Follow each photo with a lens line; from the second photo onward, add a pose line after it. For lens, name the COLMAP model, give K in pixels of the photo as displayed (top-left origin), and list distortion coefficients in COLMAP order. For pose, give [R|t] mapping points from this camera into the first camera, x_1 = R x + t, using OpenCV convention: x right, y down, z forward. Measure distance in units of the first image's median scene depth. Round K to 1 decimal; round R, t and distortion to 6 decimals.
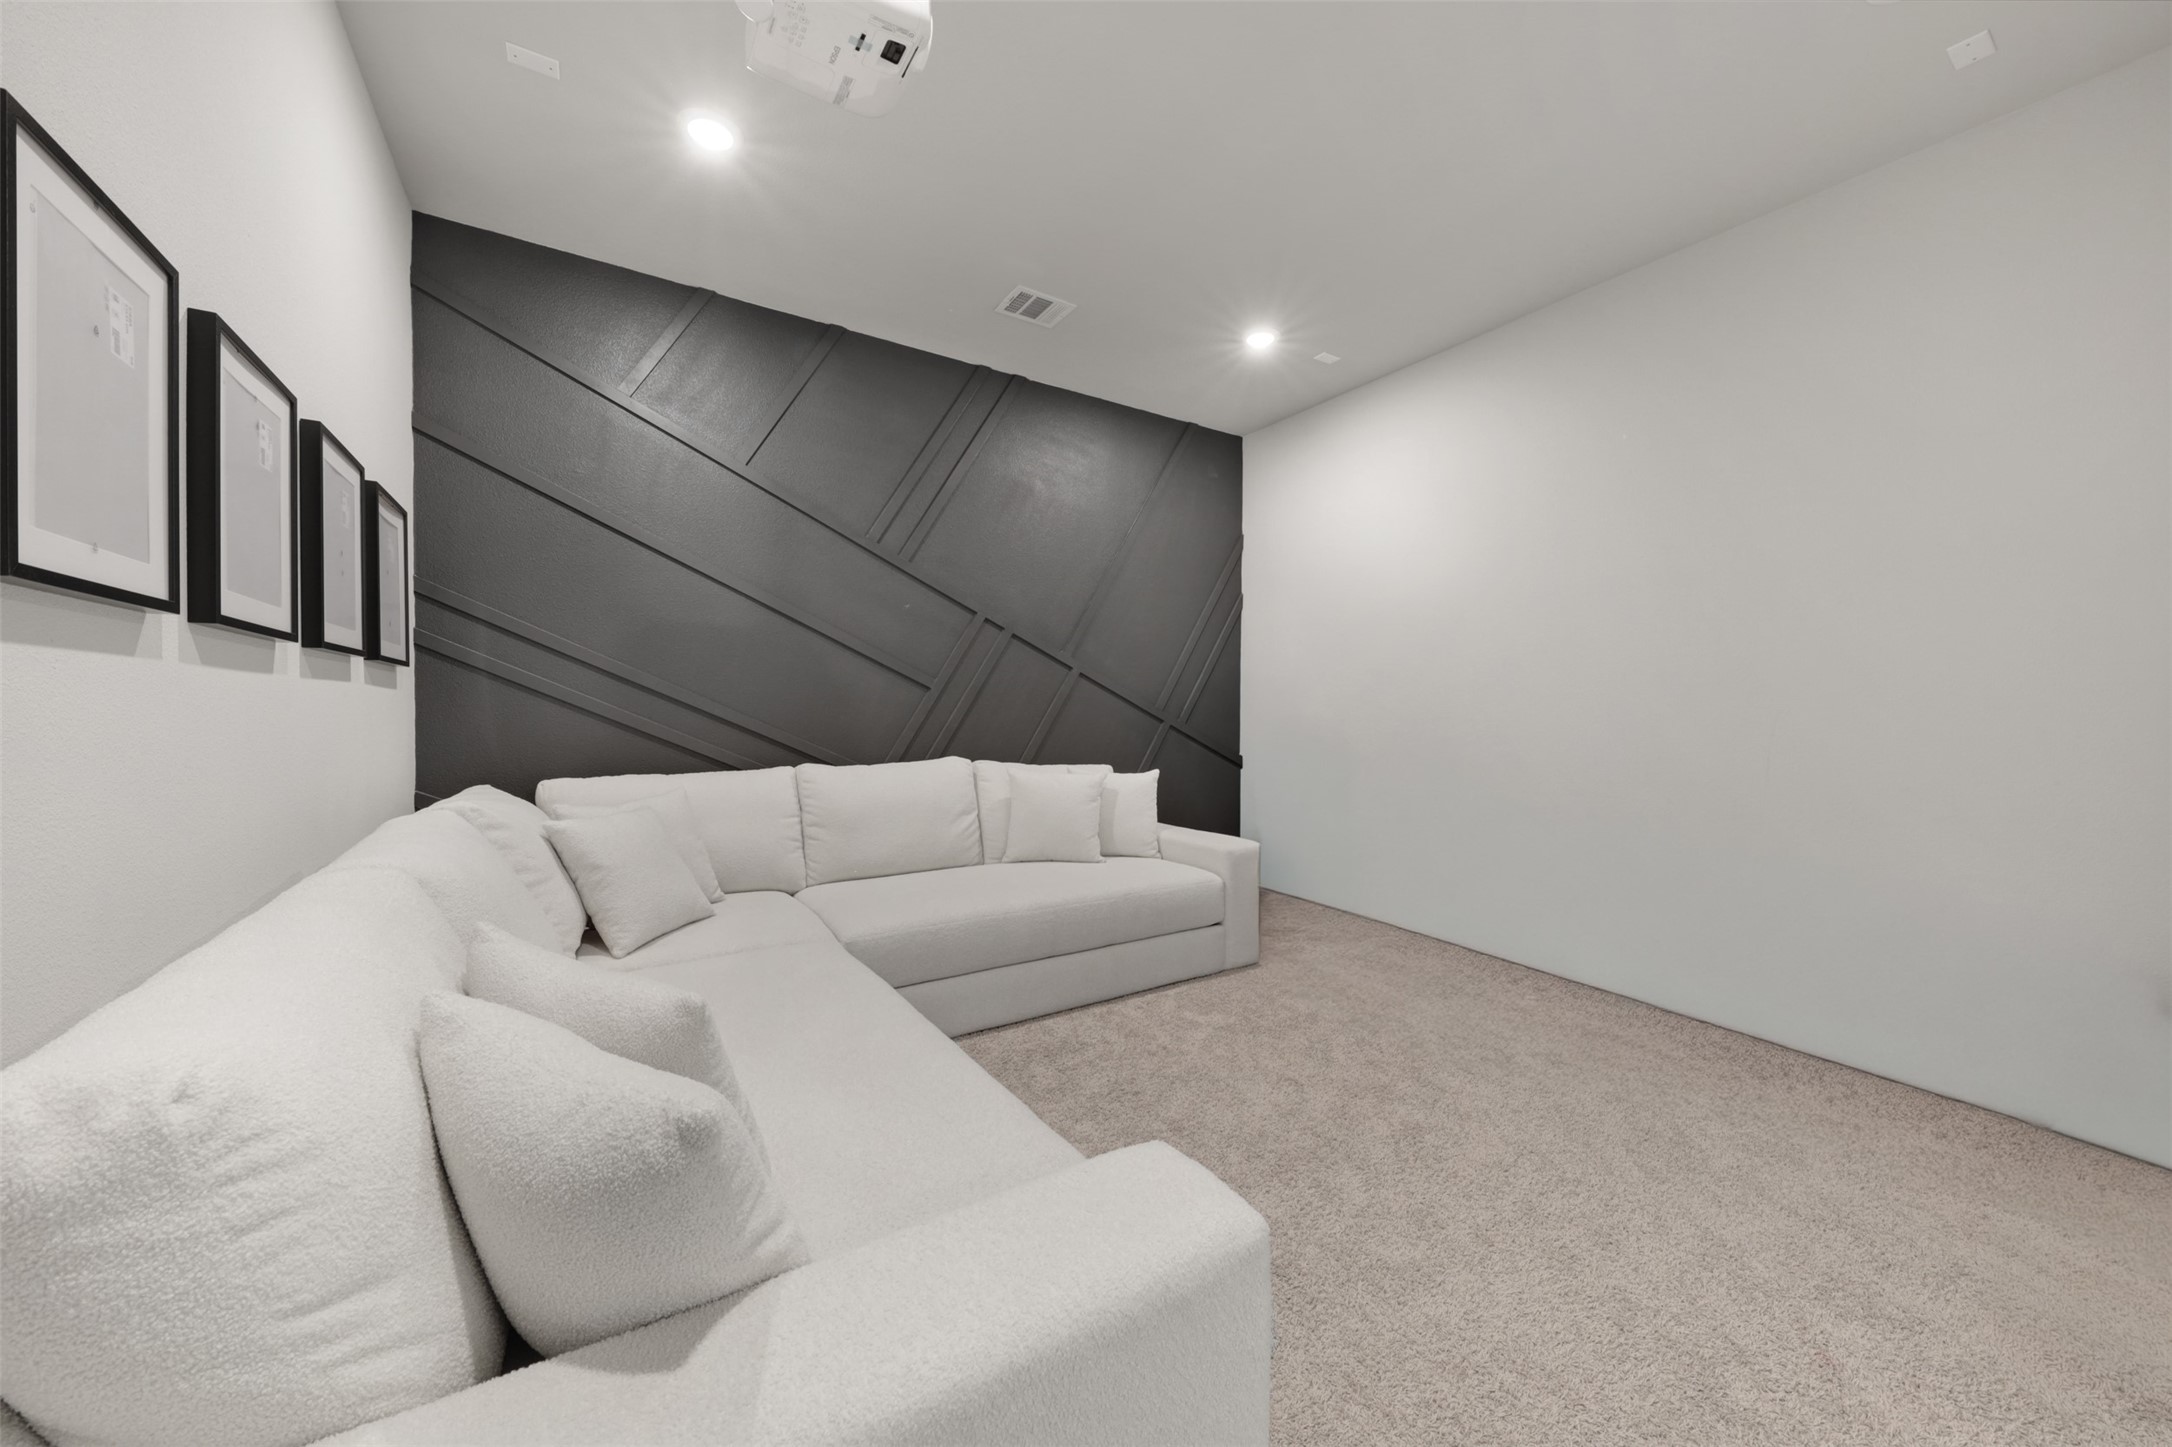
lens RADIAL K [[780.0, 0, 1080.2], [0, 780.0, 722.1], [0, 0, 1]] dist [-0.002314, -0.000233]
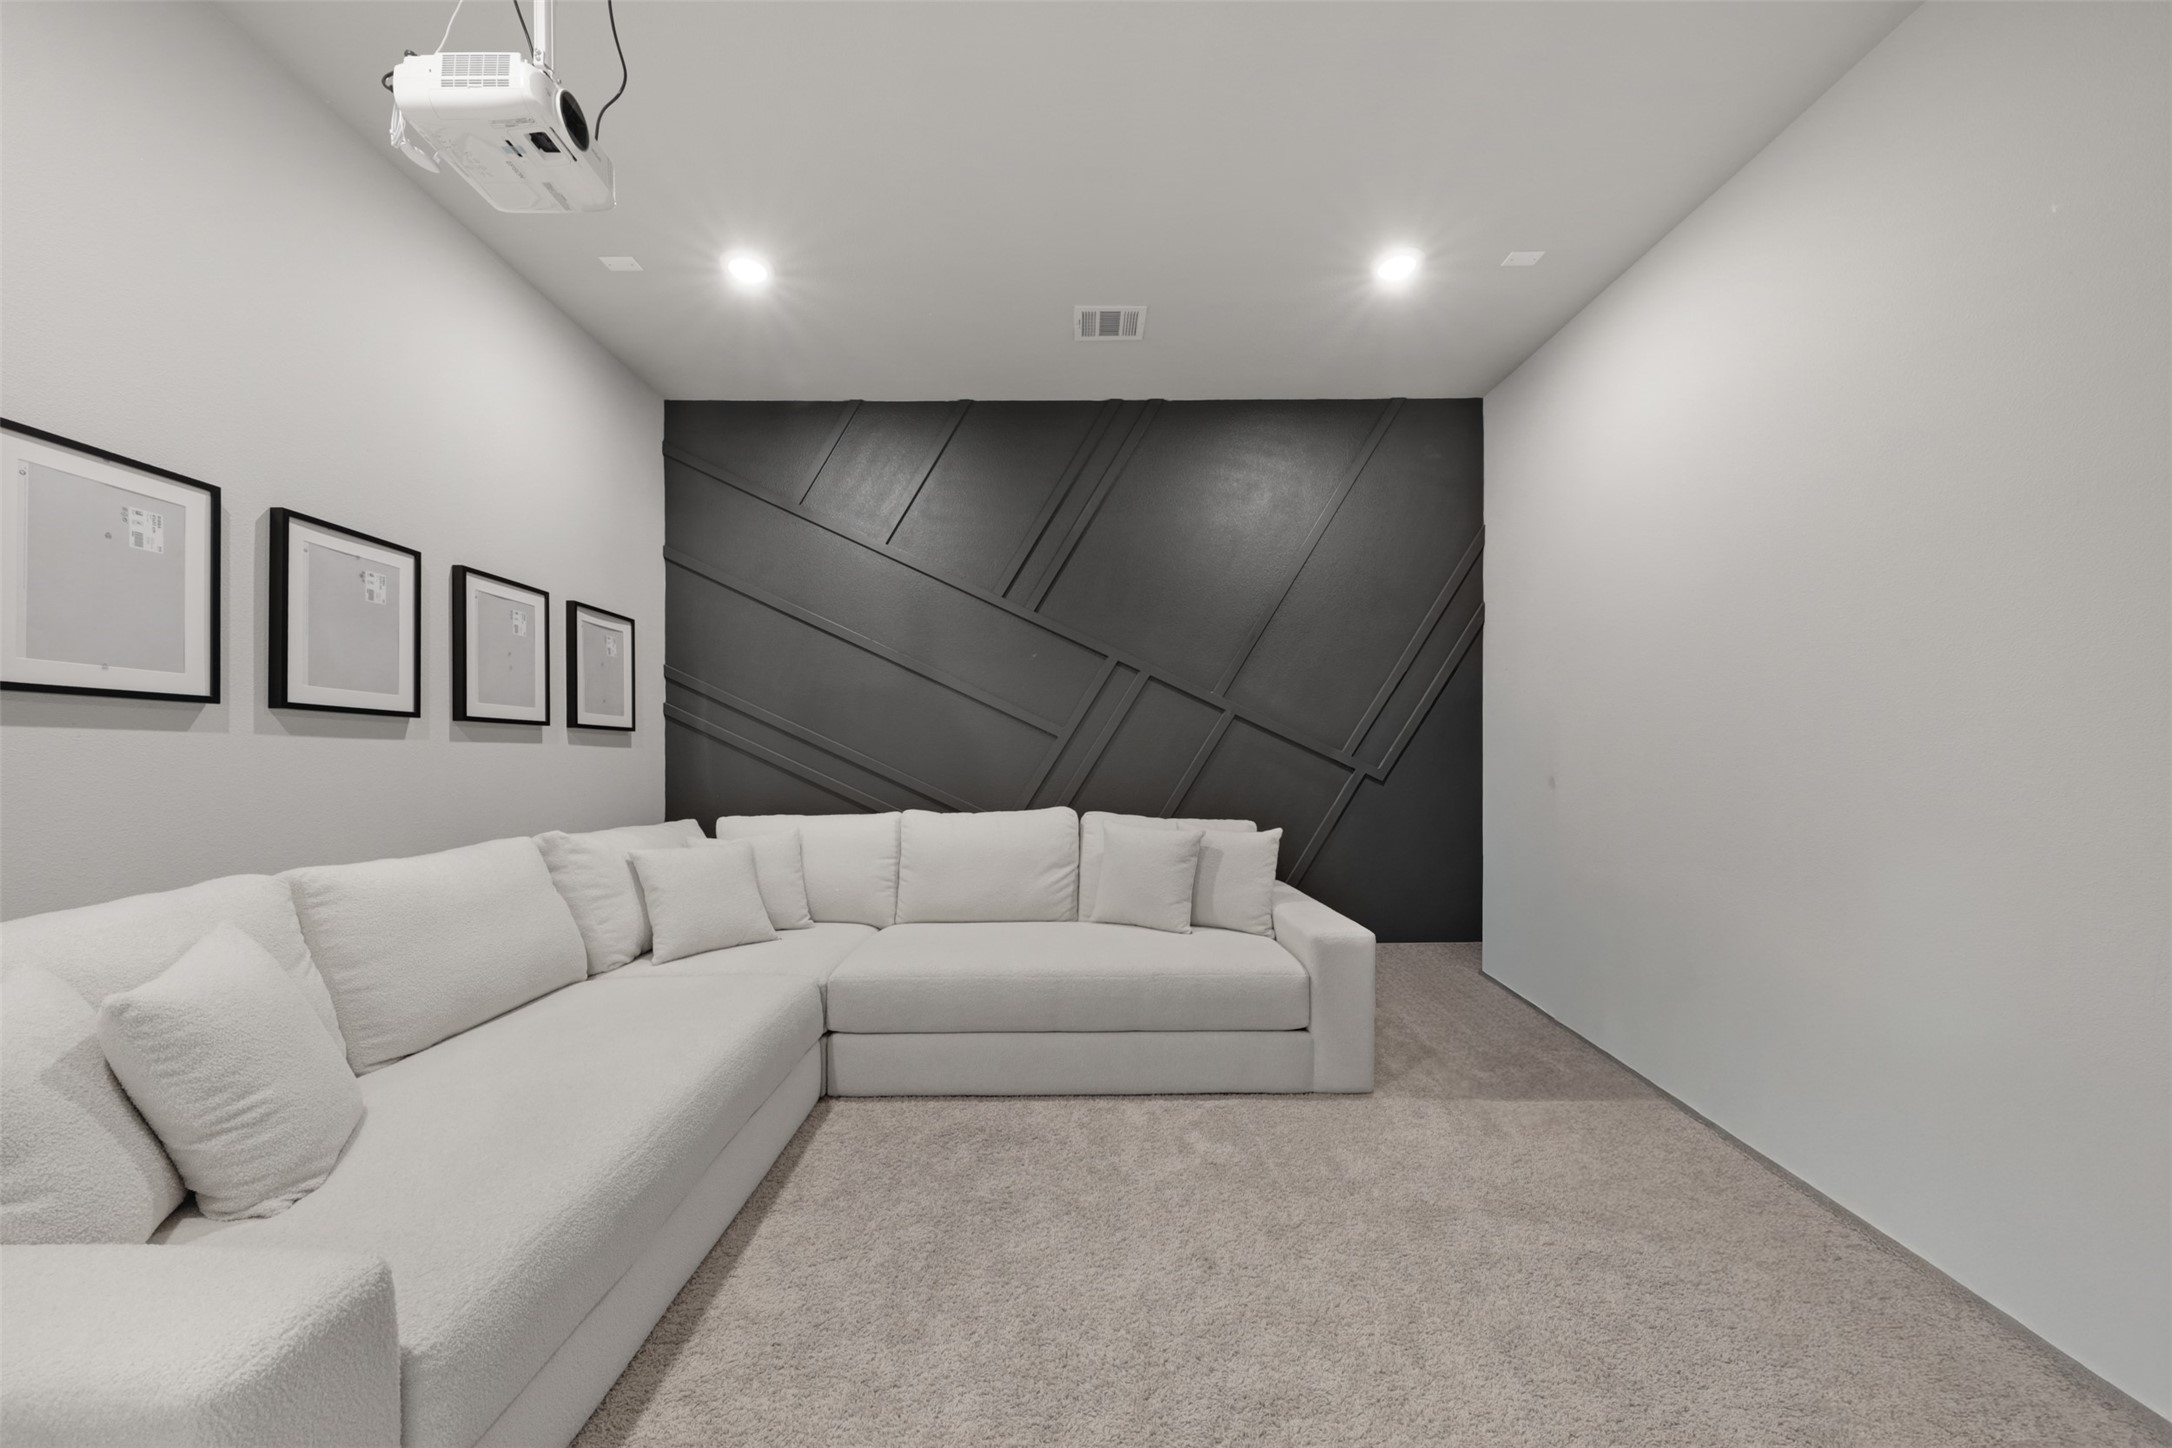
lens RADIAL K [[761.9, 0, 1077.8], [0, 761.9, 753.2], [0, 0, 1]] dist [0.002719, -0.000149]
pose [[0.837336, -0.015006, -0.546483, 0.409396], [0.001947, 0.999699, -0.024468, 0.001105], [0.546685, 0.019424, 0.837113, 0.236538]]
